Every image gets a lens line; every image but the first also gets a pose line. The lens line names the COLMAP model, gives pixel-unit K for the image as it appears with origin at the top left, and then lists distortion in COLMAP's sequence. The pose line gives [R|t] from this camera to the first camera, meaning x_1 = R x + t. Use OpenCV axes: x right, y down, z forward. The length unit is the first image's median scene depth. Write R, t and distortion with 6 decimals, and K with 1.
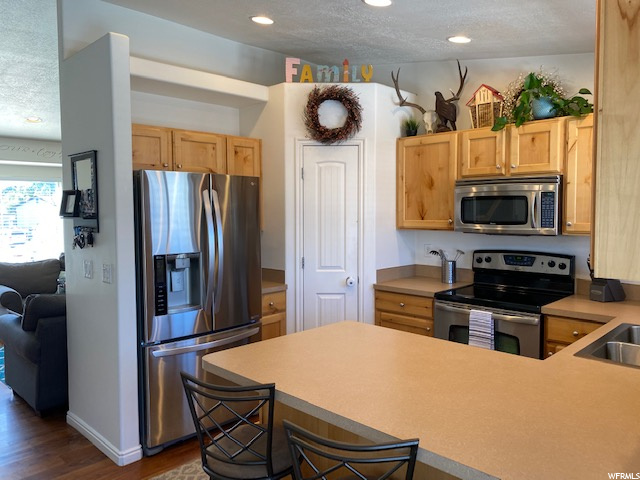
lens RADIAL K [[489.8, 0, 319.2], [0, 489.8, 241.0], [0, 0, 1]] dist [-0.000844, -0.002434]
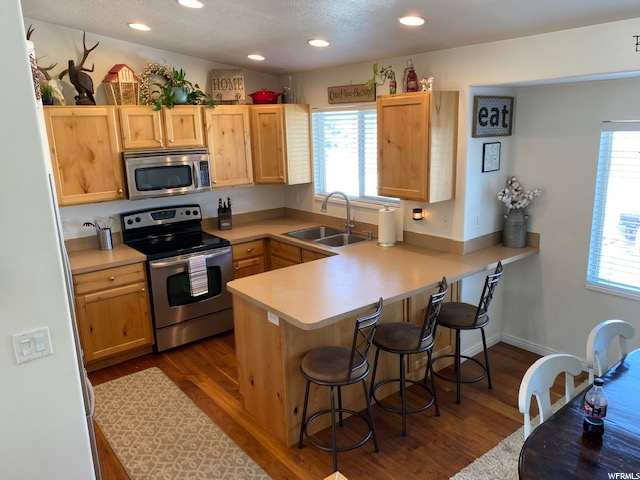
lens RADIAL K [[489.8, 0, 320.7], [0, 489.8, 240.3], [0, 0, 1]] dist [-0.000844, -0.002434]
pose [[0.099162, -0.225907, 0.969089, -0.789644], [0.093950, 0.971664, 0.216893, -0.132999], [-0.990626, 0.069538, 0.117576, 0.458910]]
